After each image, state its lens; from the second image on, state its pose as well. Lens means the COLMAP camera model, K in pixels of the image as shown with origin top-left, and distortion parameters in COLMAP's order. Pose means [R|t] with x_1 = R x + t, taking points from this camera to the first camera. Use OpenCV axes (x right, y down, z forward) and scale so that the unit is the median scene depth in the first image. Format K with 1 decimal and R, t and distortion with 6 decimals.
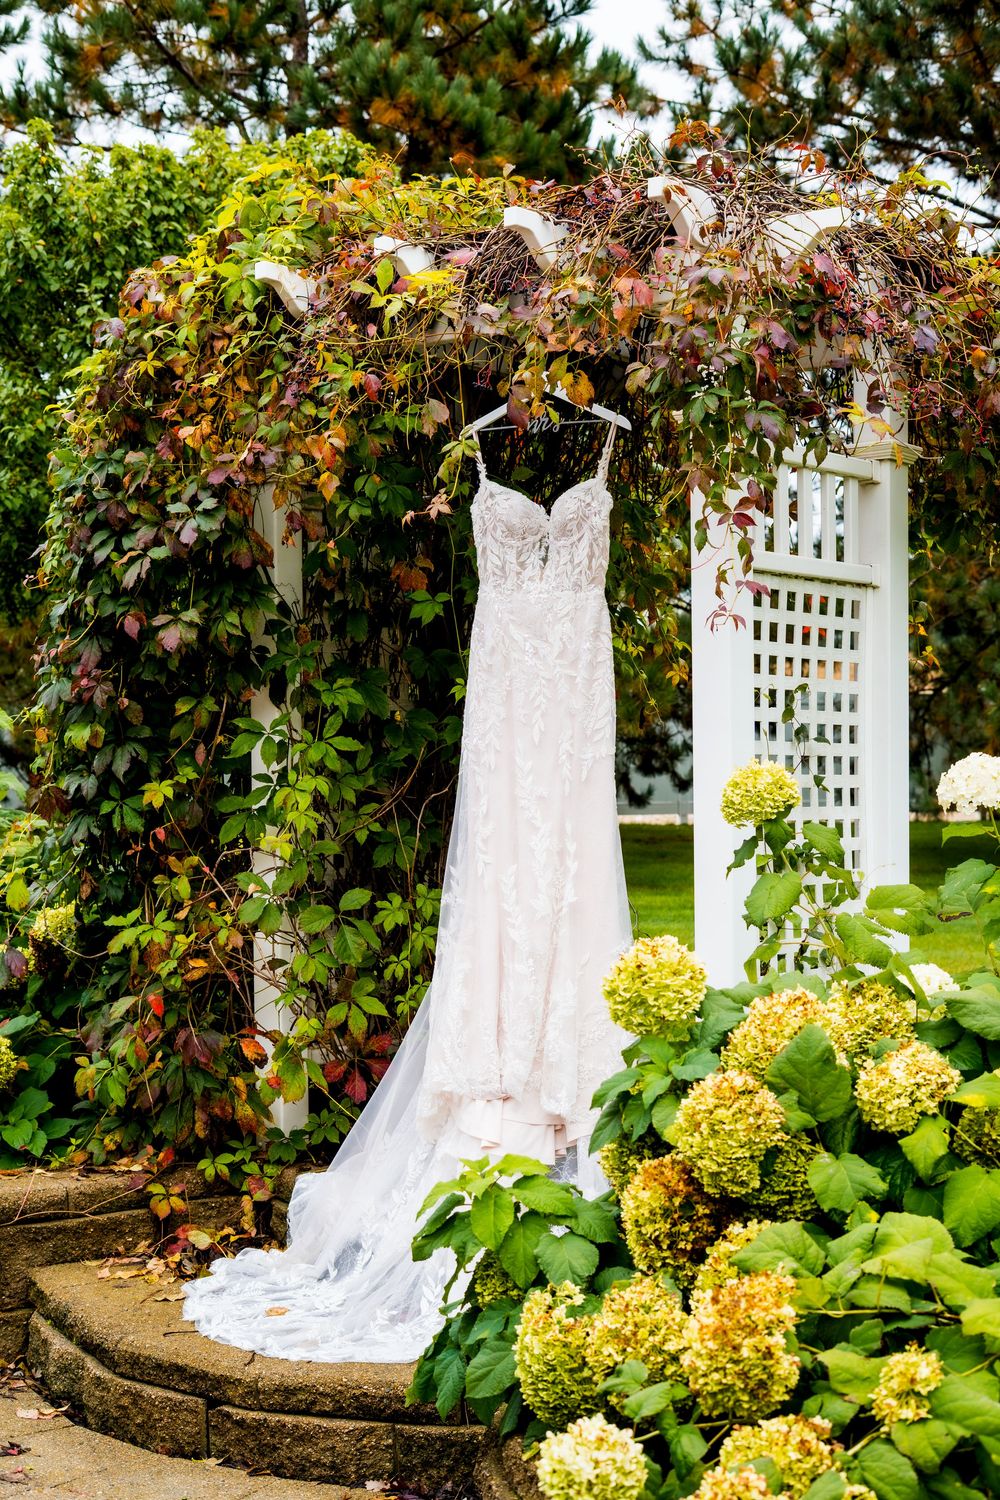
lens RADIAL K [[2168.4, 0, 500.0], [0, 2168.4, 750.0], [0, 0, 1]] dist [0.012387, 0.015861]
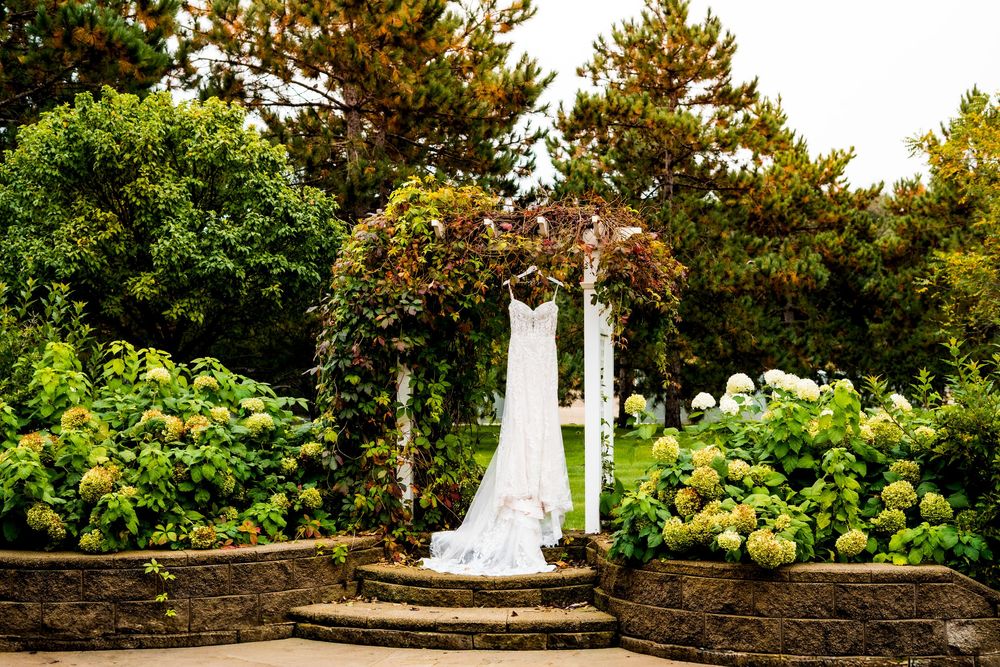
lens RADIAL K [[1445.6, 0, 500.0], [0, 1445.6, 333.5], [0, 0, 1]] dist [0.012387, 0.015861]
pose [[0.899296, 0.031777, 0.436184, -0.910197], [-0.014333, 0.998962, -0.043226, 0.012974], [-0.437105, 0.032622, 0.898819, -0.821541]]
